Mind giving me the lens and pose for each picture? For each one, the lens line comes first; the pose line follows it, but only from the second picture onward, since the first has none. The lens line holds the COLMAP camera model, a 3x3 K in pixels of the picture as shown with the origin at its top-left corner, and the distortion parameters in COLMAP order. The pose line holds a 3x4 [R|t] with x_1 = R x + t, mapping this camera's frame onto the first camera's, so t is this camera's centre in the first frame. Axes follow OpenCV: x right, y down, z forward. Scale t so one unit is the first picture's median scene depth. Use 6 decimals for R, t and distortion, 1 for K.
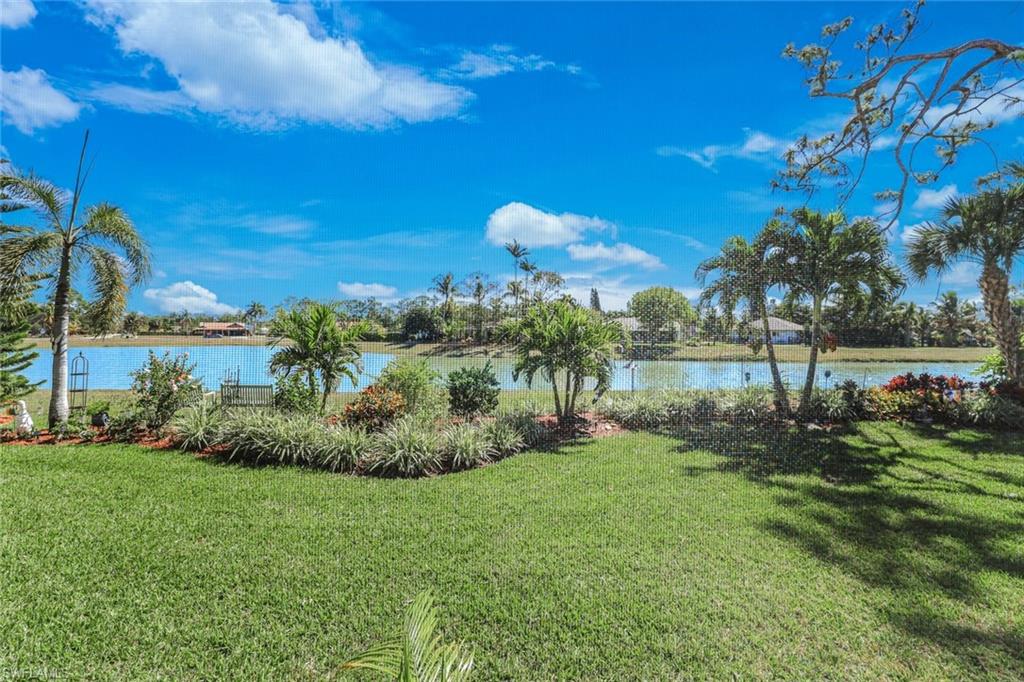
lens RADIAL K [[453.1, 0, 507.8], [0, 453.1, 338.1], [0, 0, 1]] dist [-0.041470, 0.019818]
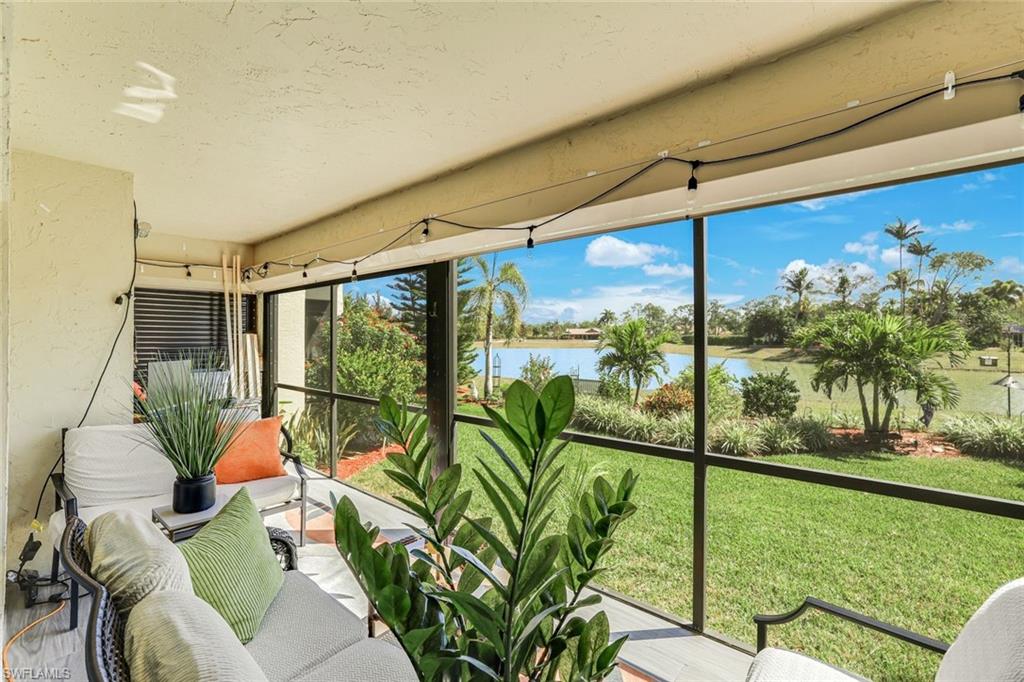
lens RADIAL K [[453.1, 0, 507.8], [0, 453.1, 338.1], [0, 0, 1]] dist [-0.041470, 0.019818]
pose [[0.741141, -0.004431, -0.671335, 0.184427], [0.000395, 0.999981, -0.006165, -0.014277], [0.671349, 0.004304, 0.741129, -0.208869]]
